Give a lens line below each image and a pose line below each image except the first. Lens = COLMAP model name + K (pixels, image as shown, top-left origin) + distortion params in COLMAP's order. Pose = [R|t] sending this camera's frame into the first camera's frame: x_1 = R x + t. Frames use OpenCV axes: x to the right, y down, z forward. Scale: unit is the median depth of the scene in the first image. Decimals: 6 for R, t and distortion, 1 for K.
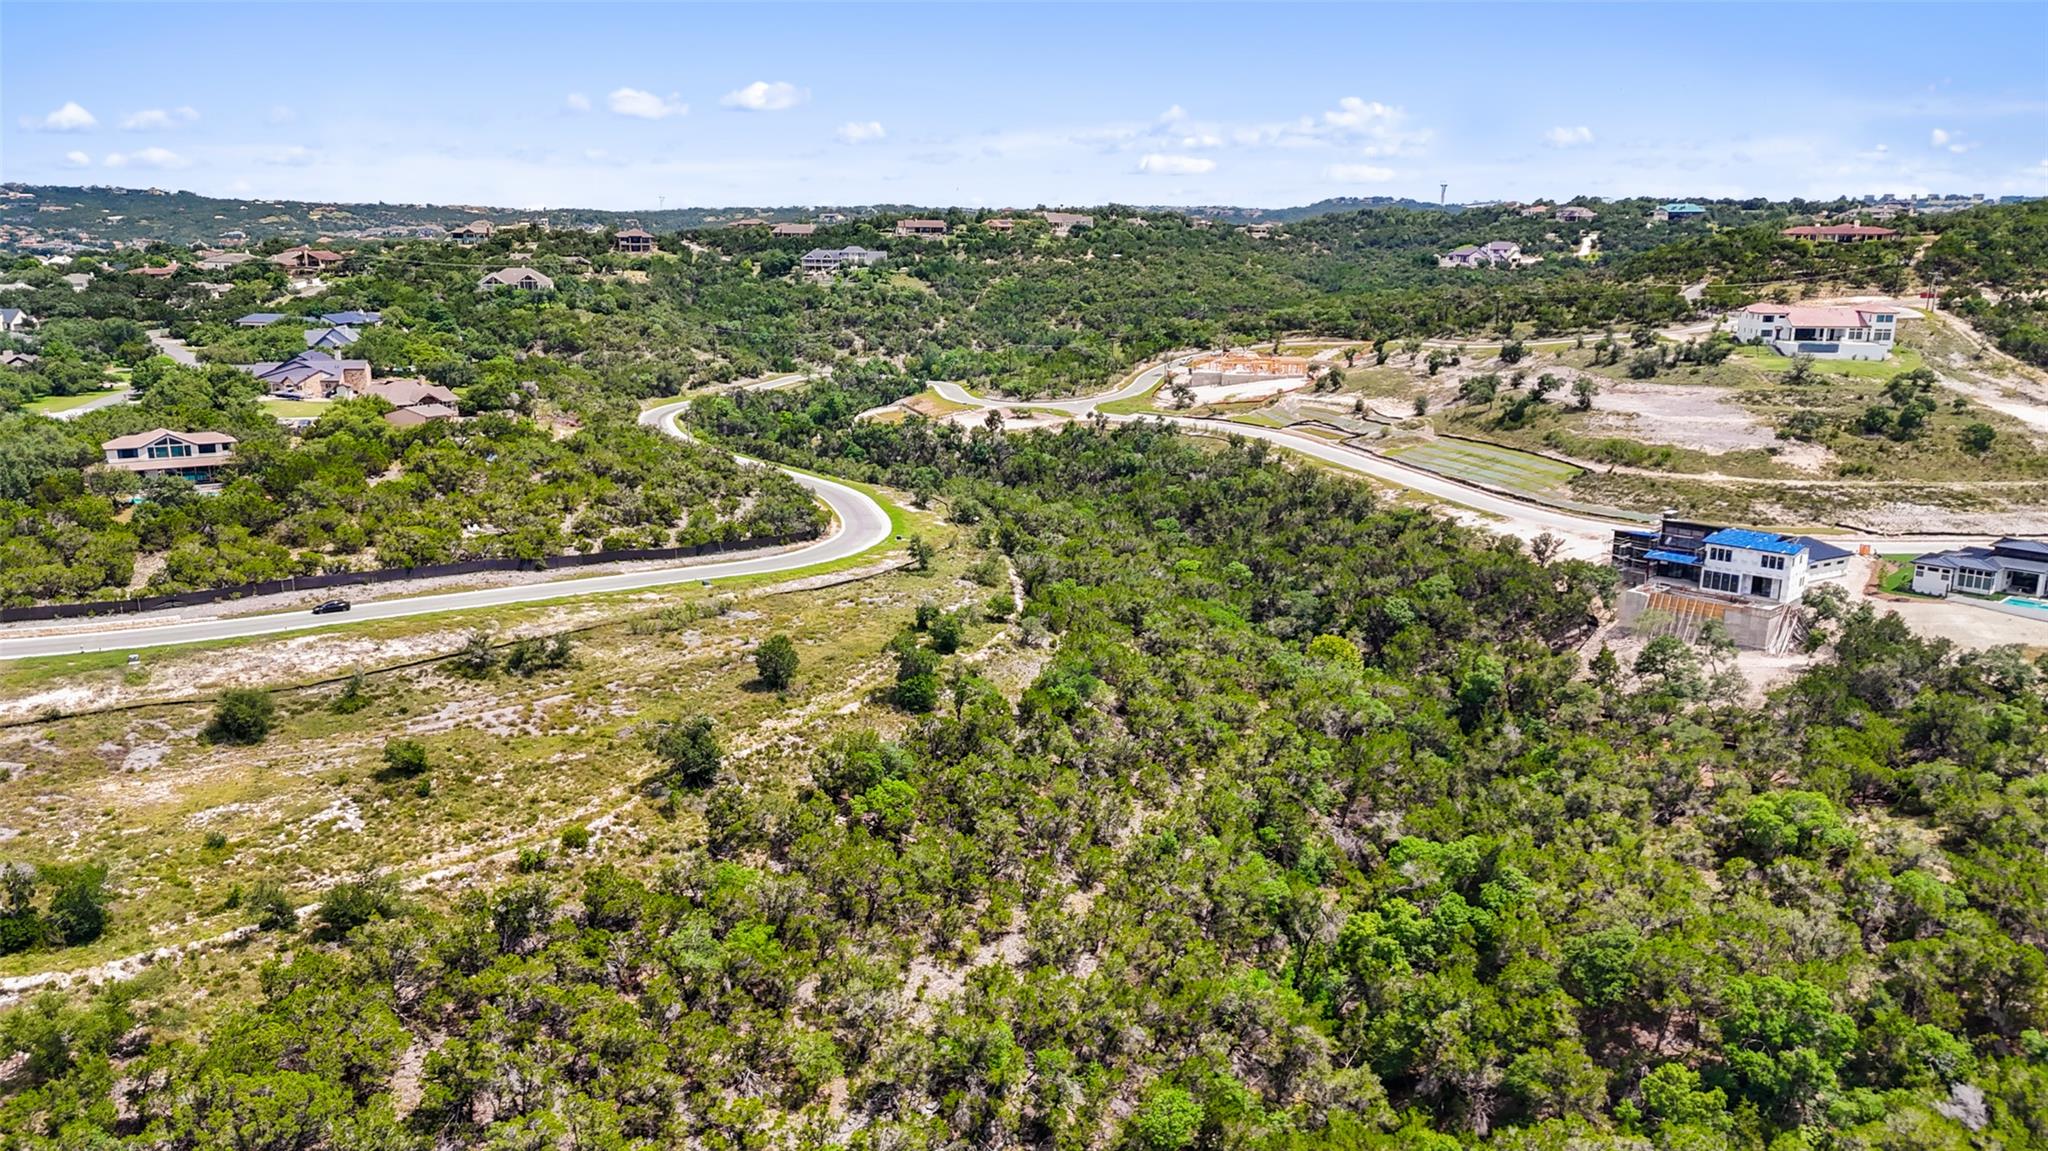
lens RADIAL K [[1503.9, 0, 1021.2], [0, 1503.9, 583.2], [0, 0, 1]] dist [0.084270, -0.086417]
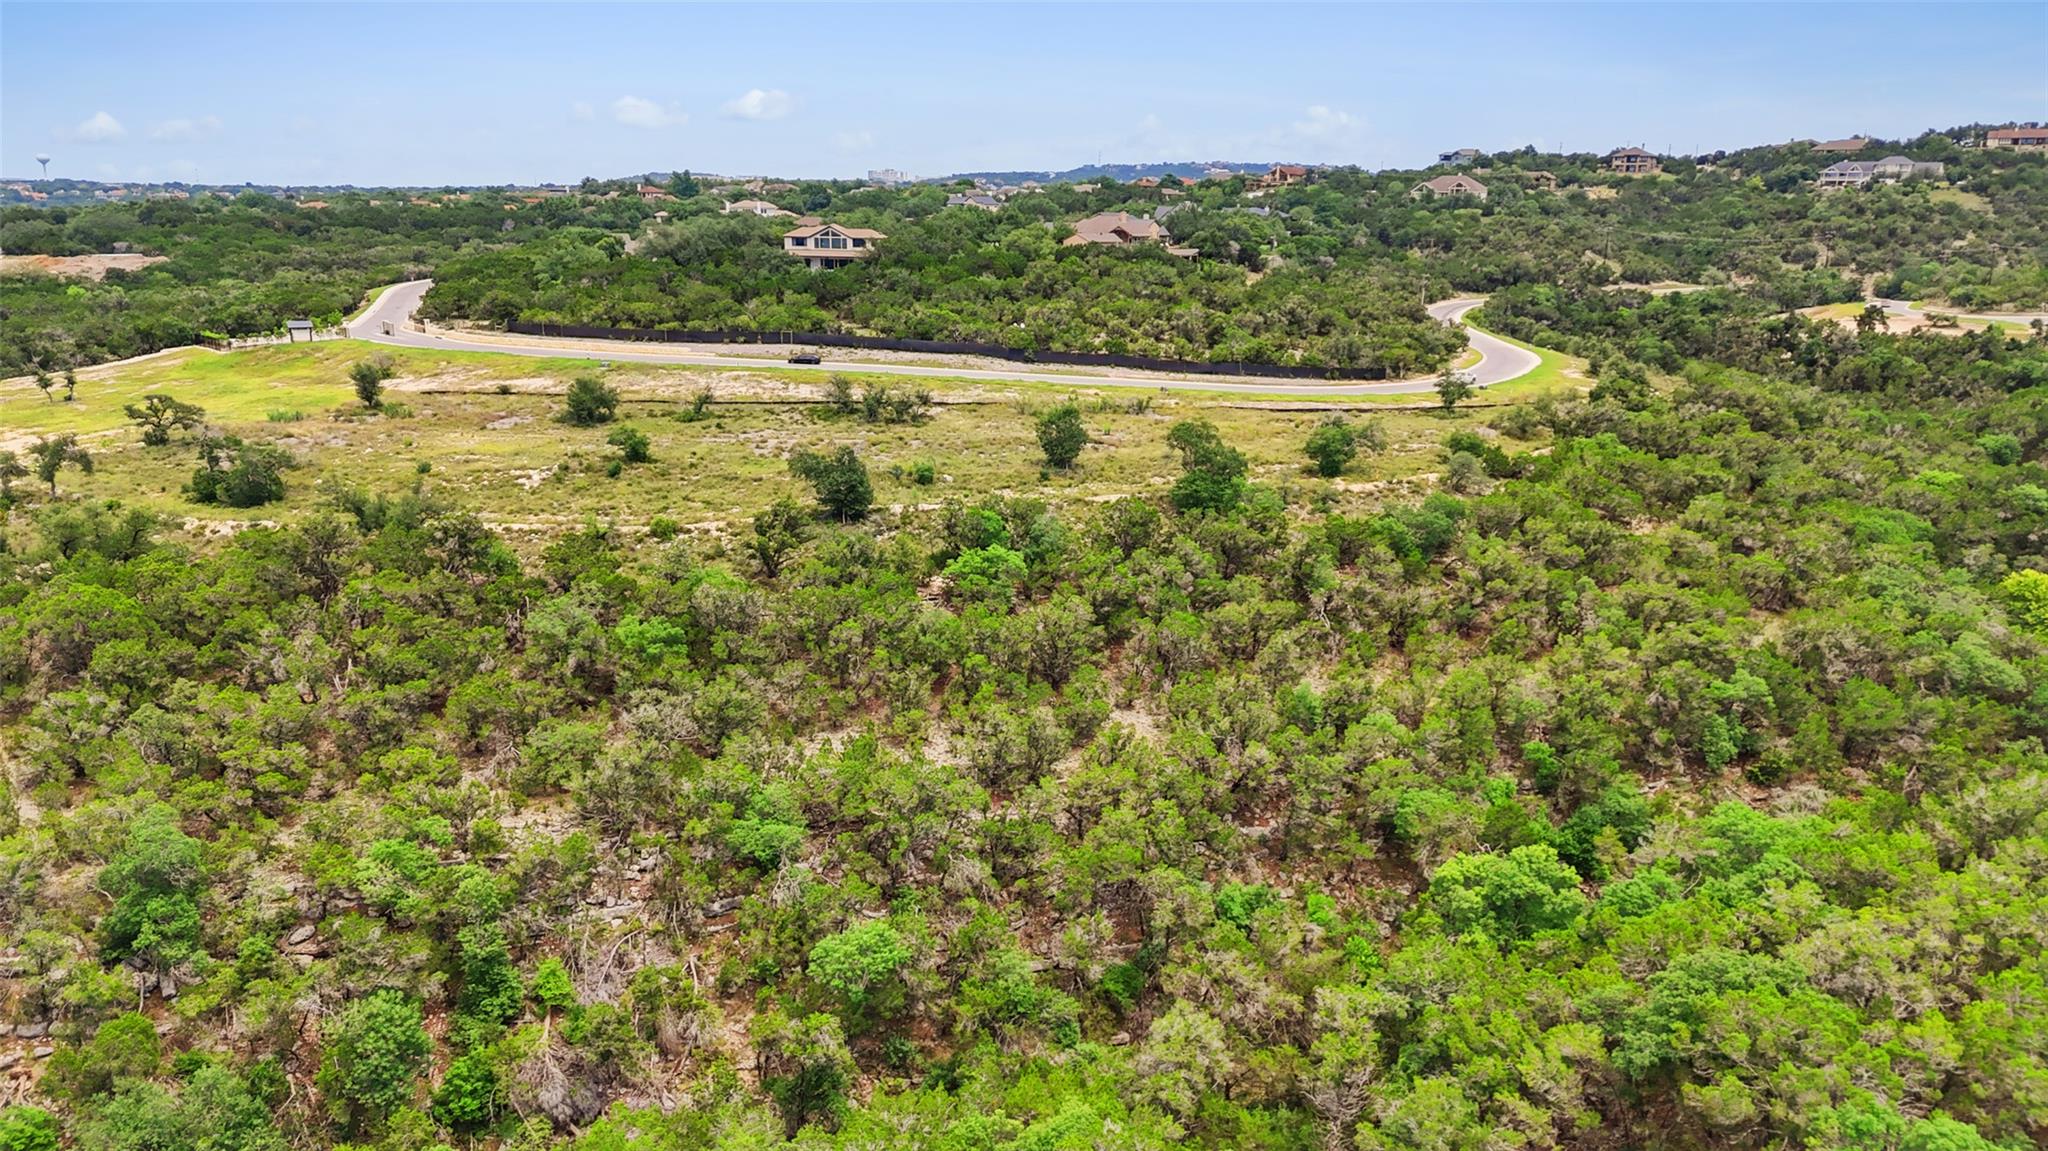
lens RADIAL K [[1503.9, 0, 1021.2], [0, 1503.9, 583.2], [0, 0, 1]] dist [0.084270, -0.086417]
pose [[0.752954, 0.165088, -0.637029, 0.306498], [-0.158904, 0.984988, 0.067443, 0.065268], [0.638600, 0.050445, 0.767884, 0.270308]]
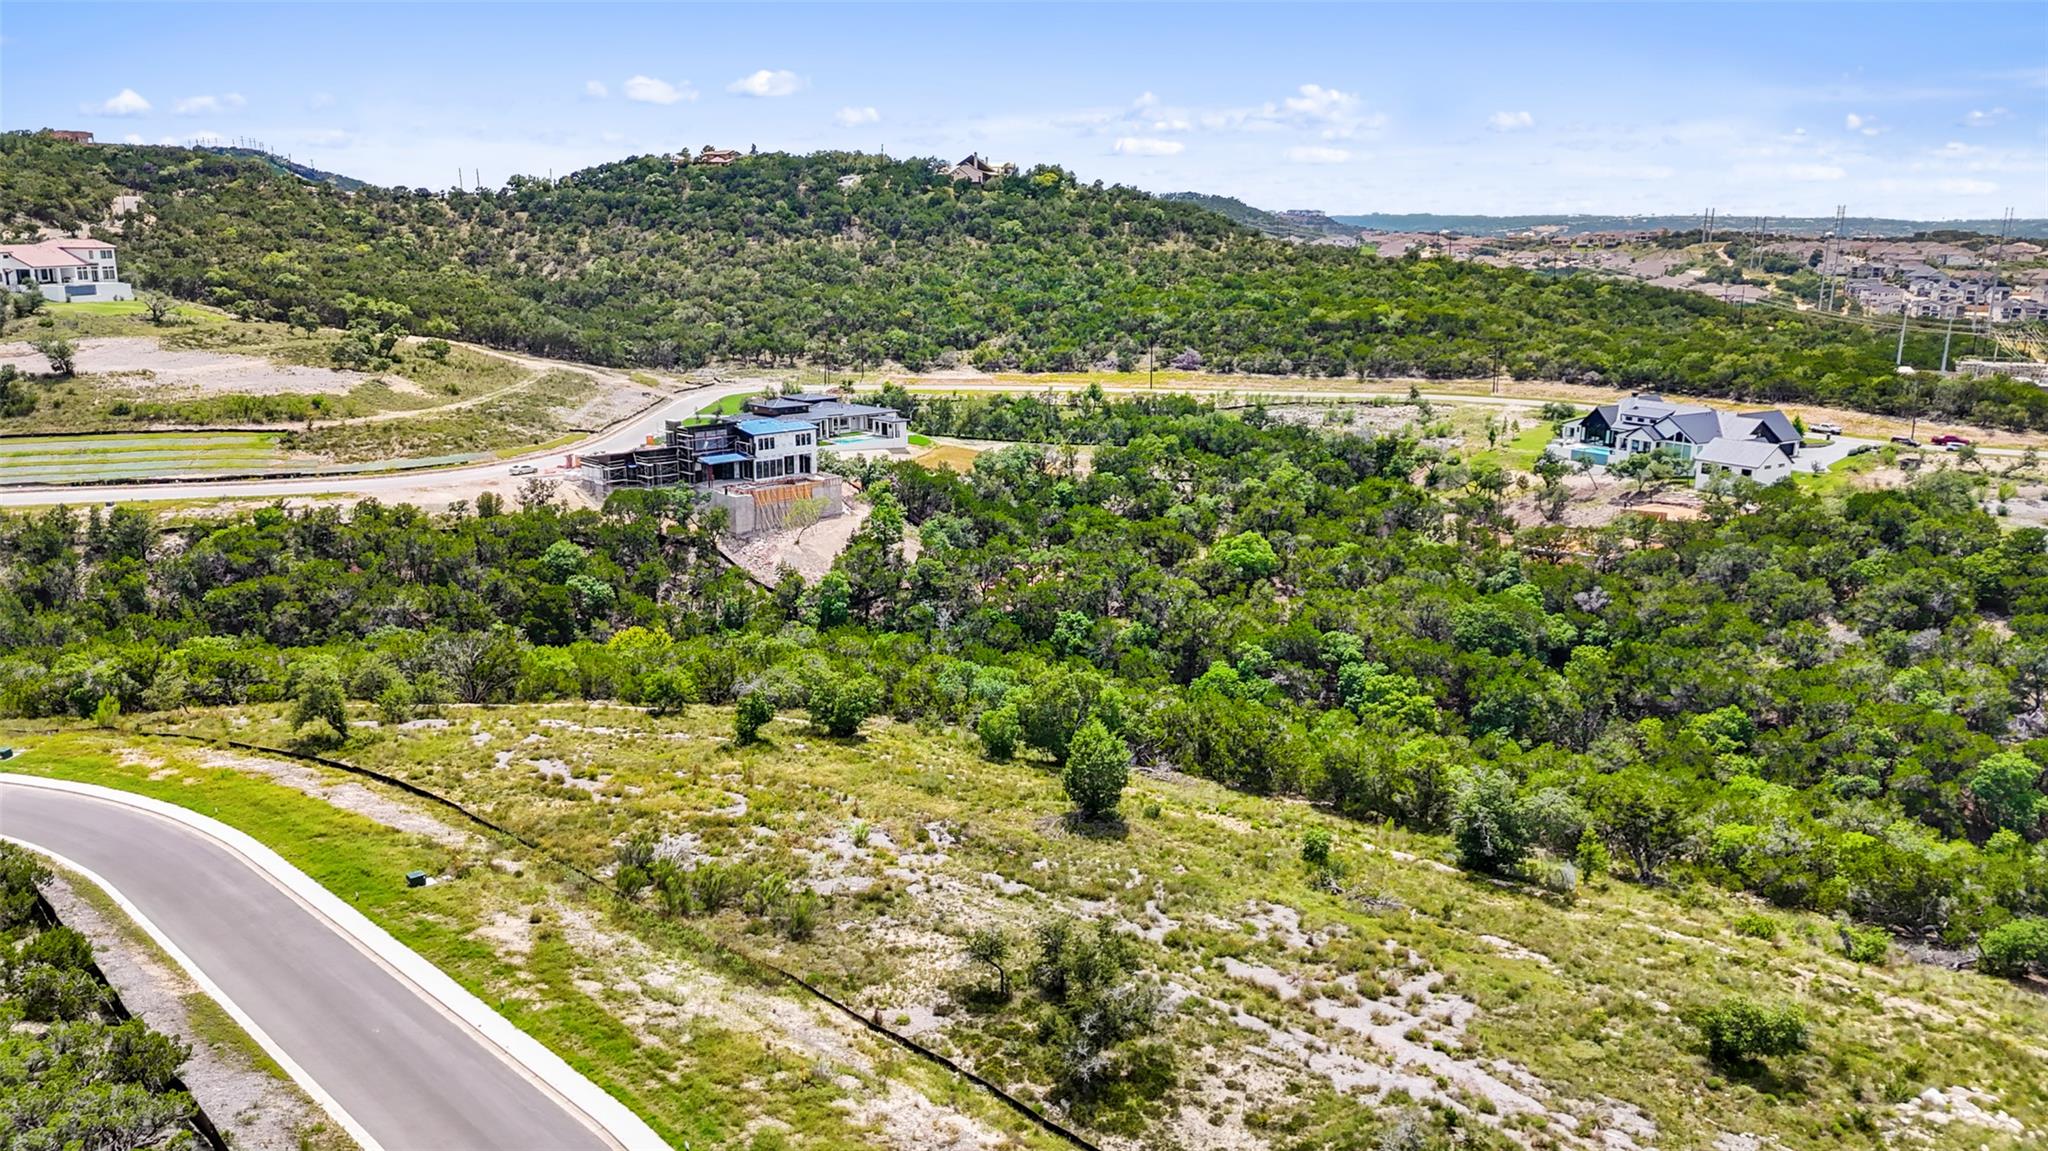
lens RADIAL K [[1482.9, 0, 1015.6], [0, 1482.9, 641.2], [0, 0, 1]] dist [0.060308, -0.022156]
pose [[-0.001531, -0.276396, 0.961043, -0.567806], [0.230770, 0.935006, 0.269276, -0.128152], [-0.973007, 0.222192, 0.062352, 0.797965]]
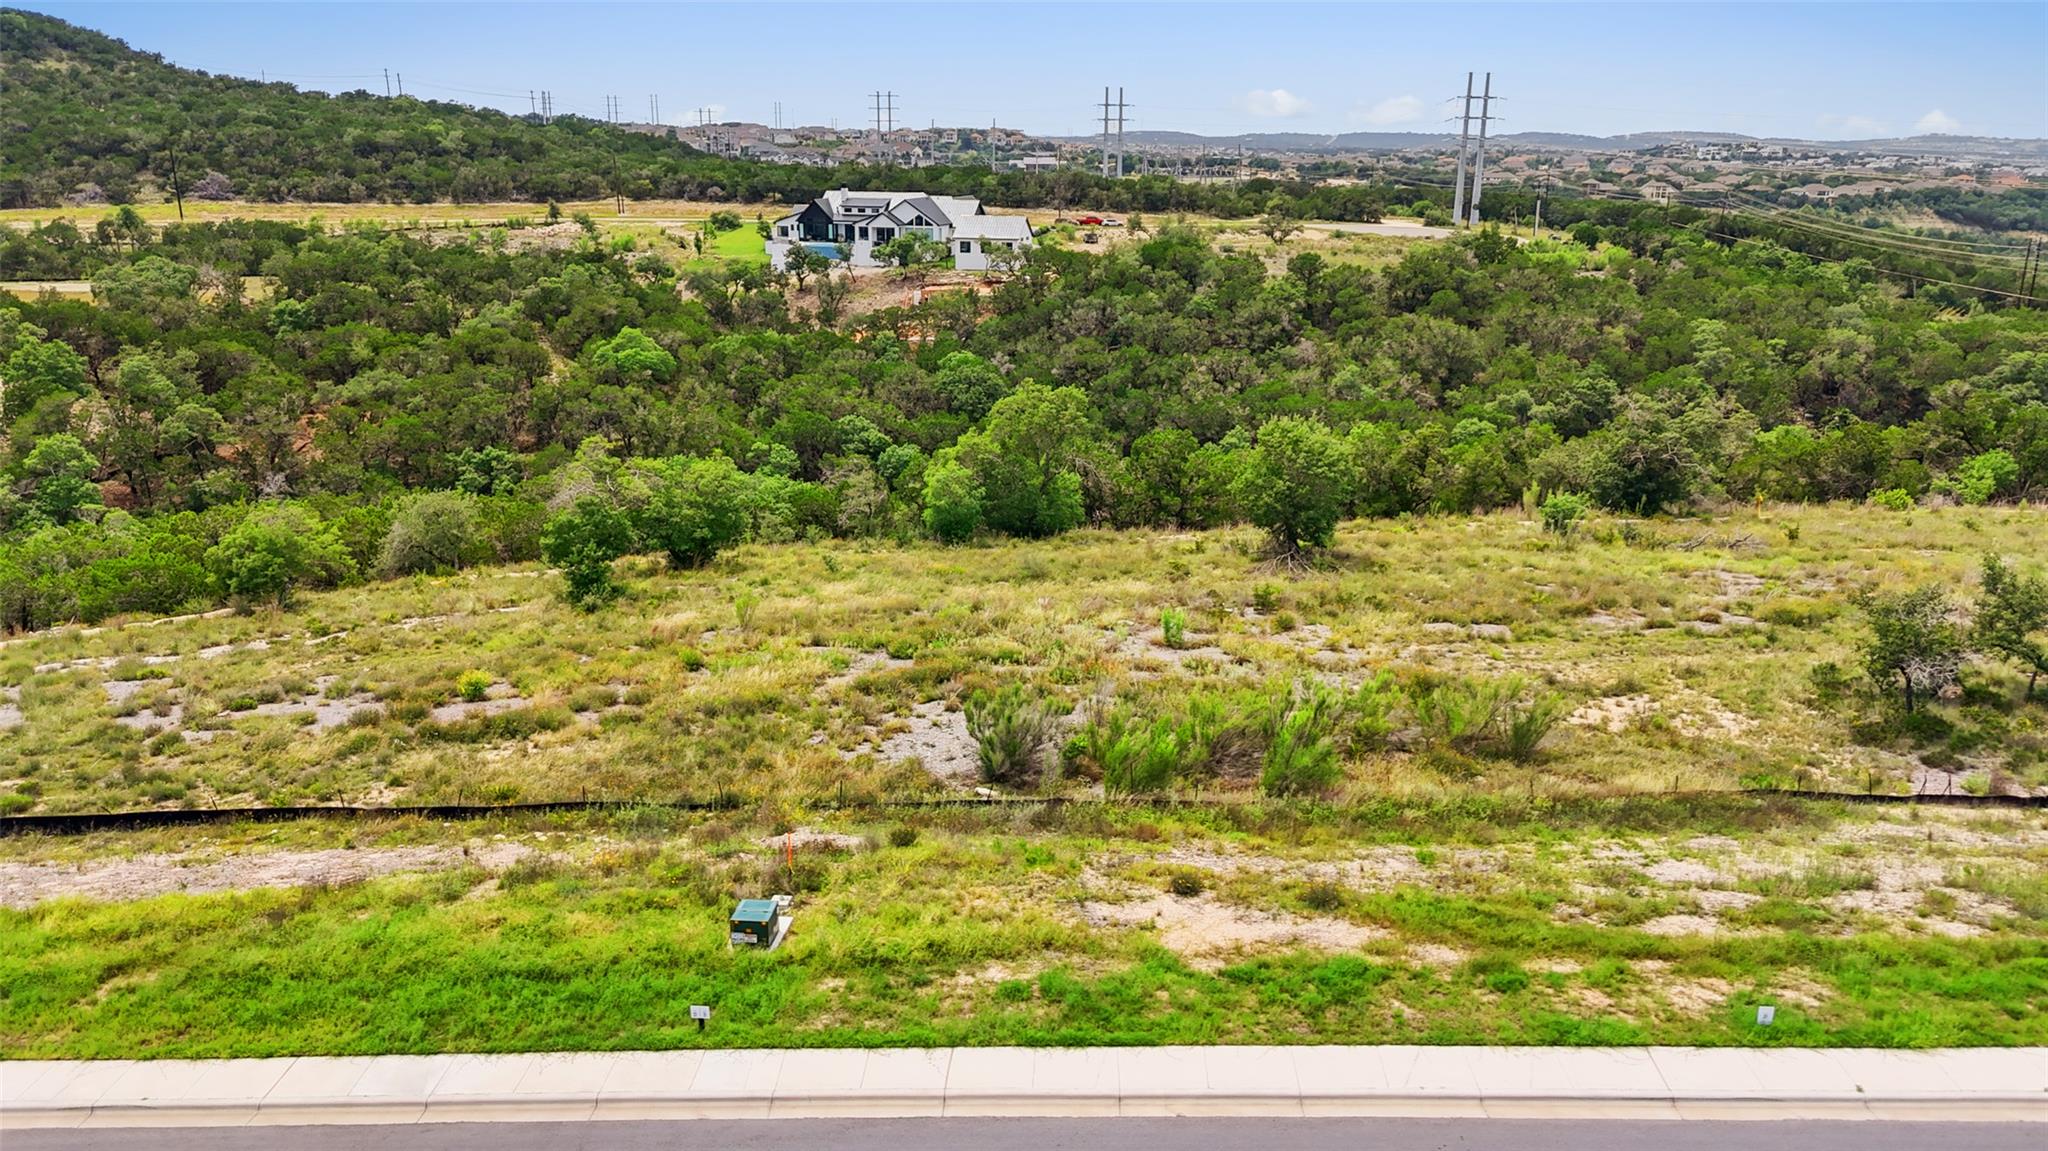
lens RADIAL K [[1503.9, 0, 1021.2], [0, 1503.9, 583.2], [0, 0, 1]] dist [0.084270, -0.086417]
pose [[-0.688272, -0.214519, 0.693011, -0.313154], [0.160660, 0.886487, 0.433970, -0.084475], [-0.707439, 0.410028, -0.575679, 1.039029]]
